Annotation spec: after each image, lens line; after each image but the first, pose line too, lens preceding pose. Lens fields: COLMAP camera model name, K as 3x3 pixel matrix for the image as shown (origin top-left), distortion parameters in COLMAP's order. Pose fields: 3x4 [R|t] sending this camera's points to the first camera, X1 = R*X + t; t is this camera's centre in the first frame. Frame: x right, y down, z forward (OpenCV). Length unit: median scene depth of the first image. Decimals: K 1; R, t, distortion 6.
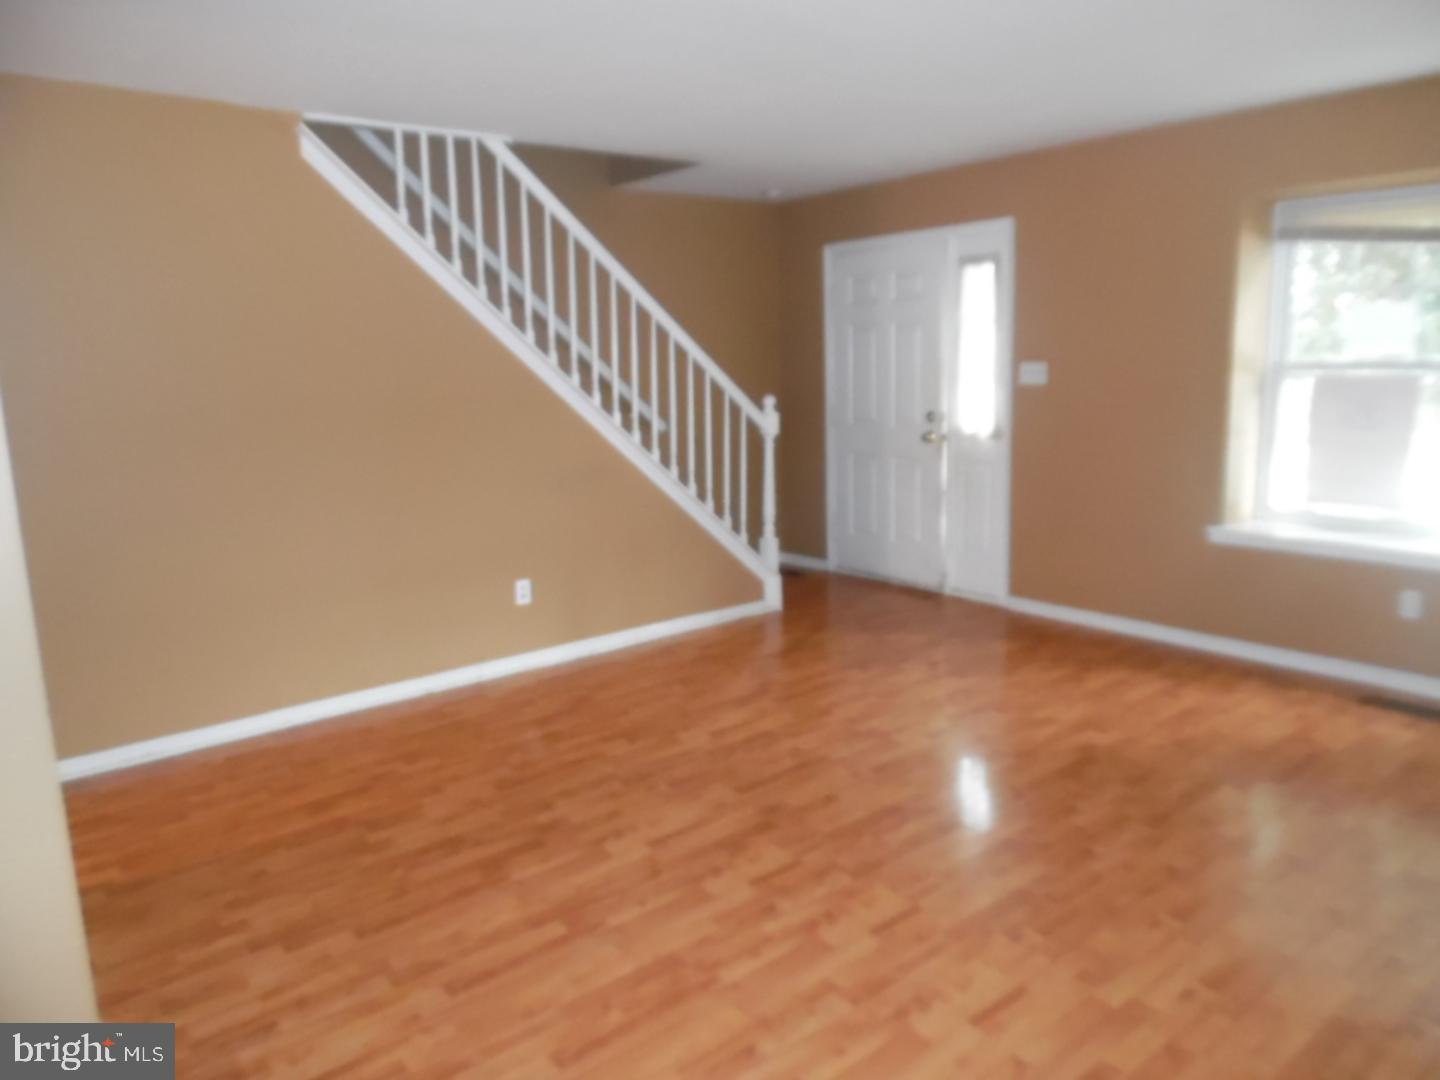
lens RADIAL K [[1021.0, 0, 721.1], [0, 1021.0, 531.8], [0, 0, 1]] dist [-0.007359, 0.000929]
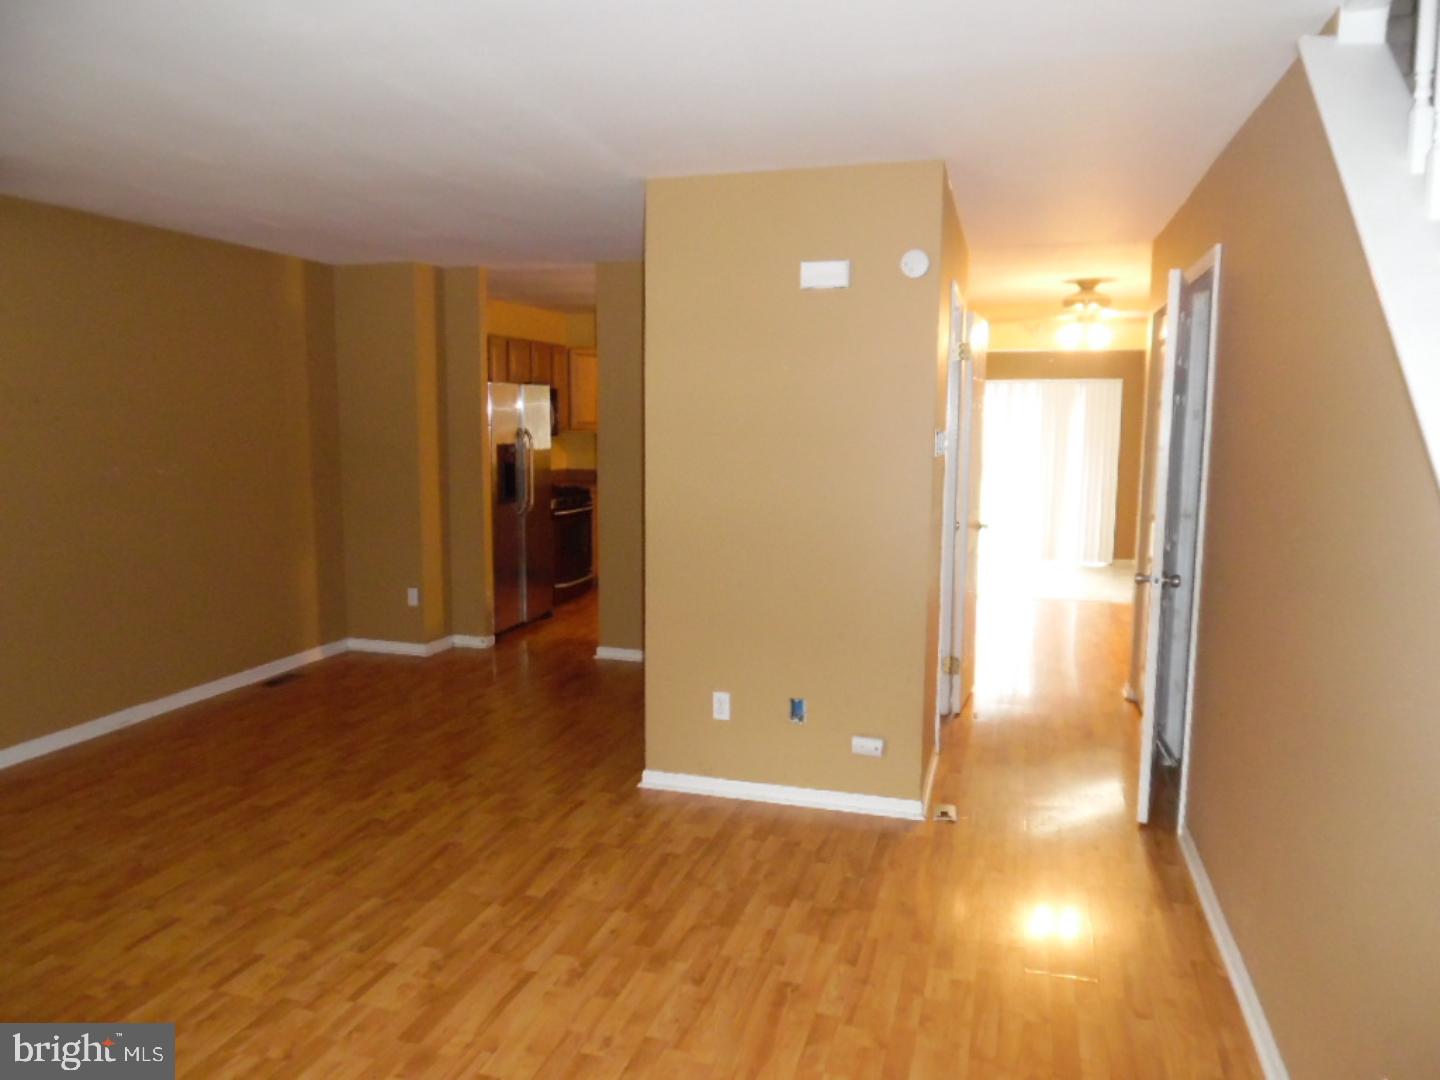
lens RADIAL K [[1021.0, 0, 724.4], [0, 1021.0, 538.3], [0, 0, 1]] dist [-0.007359, 0.000929]
pose [[-0.821589, 0.094796, -0.562143, 0.152277], [-0.078532, 0.957856, 0.276304, -0.191857], [0.564645, 0.271155, -0.779520, 0.983614]]
